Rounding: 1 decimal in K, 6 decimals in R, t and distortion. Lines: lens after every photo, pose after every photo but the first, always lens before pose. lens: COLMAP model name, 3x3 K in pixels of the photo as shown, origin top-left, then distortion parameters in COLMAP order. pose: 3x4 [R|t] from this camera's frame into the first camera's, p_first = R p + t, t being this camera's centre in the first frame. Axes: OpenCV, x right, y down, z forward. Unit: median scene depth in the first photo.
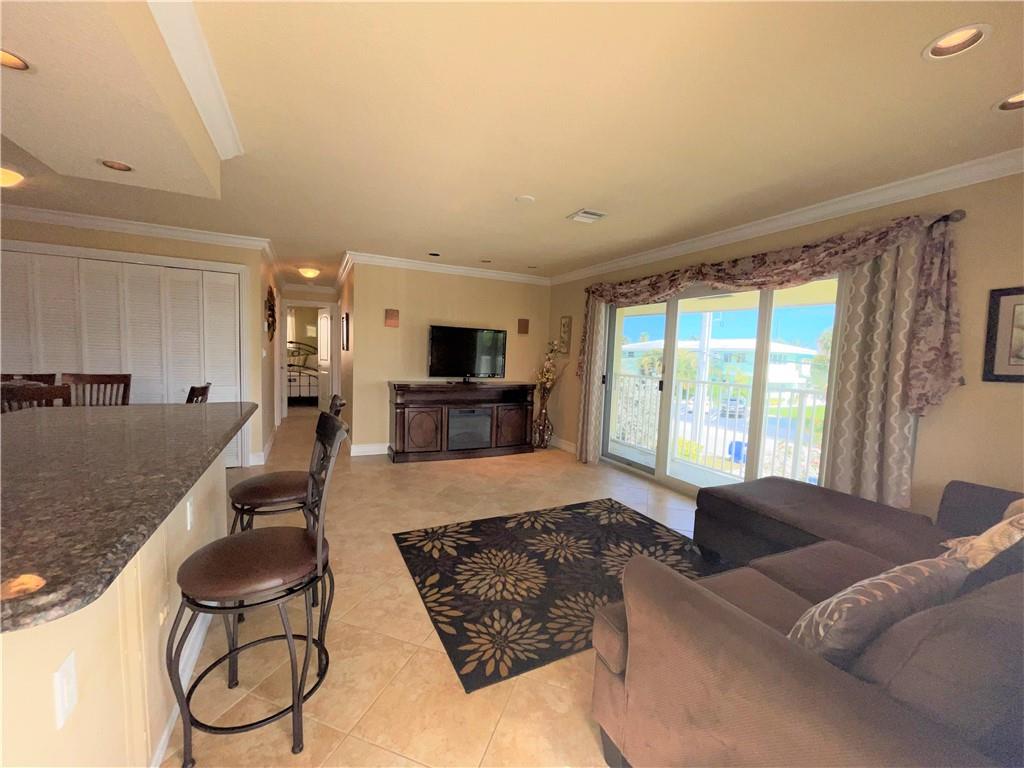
lens RADIAL K [[414.4, 0, 510.8], [0, 414.4, 383.5], [0, 0, 1]] dist [-0.000162, -0.000014]
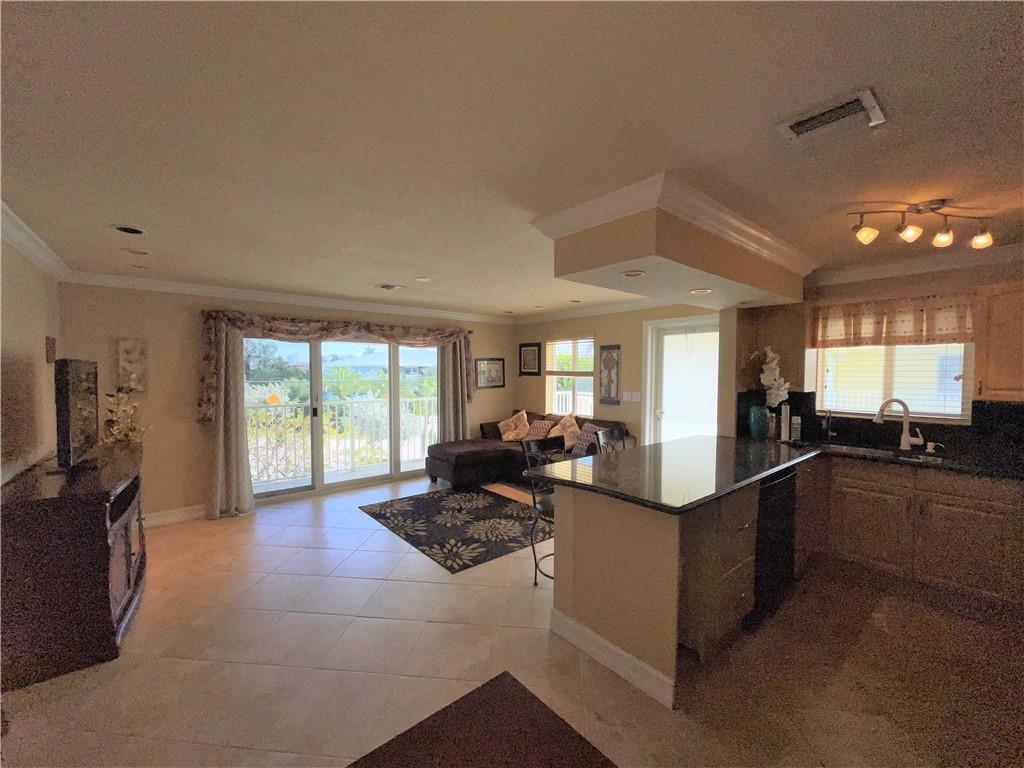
lens RADIAL K [[414.4, 0, 513.9], [0, 414.4, 386.2], [0, 0, 1]] dist [-0.000162, -0.000014]
pose [[-0.239541, -0.075502, 0.967946, -1.353963], [0.057674, 0.994104, 0.091815, -0.213675], [-0.969172, 0.077818, -0.233774, 1.082919]]
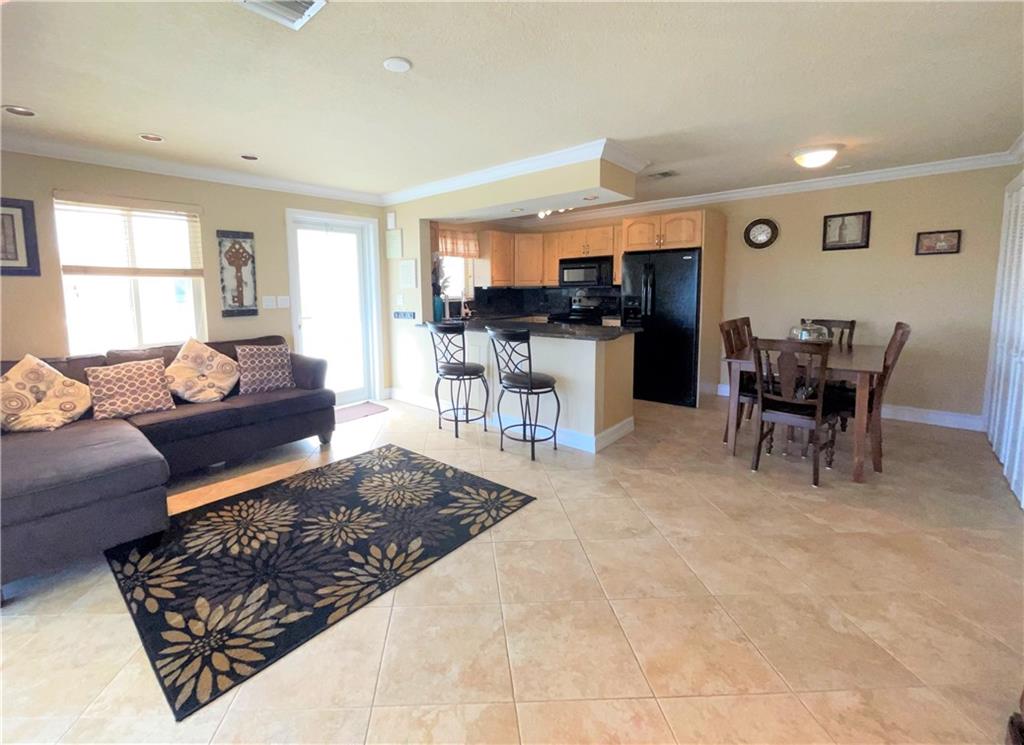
lens RADIAL K [[446.1, 0, 469.3], [0, 446.1, 335.2], [0, 0, 1]] dist [0.002219, -0.000213]
pose [[-0.934418, 0.013766, -0.355912, 0.192243], [-0.045240, 0.986573, 0.156931, -0.131122], [0.353294, 0.162741, -0.921249, 1.816165]]
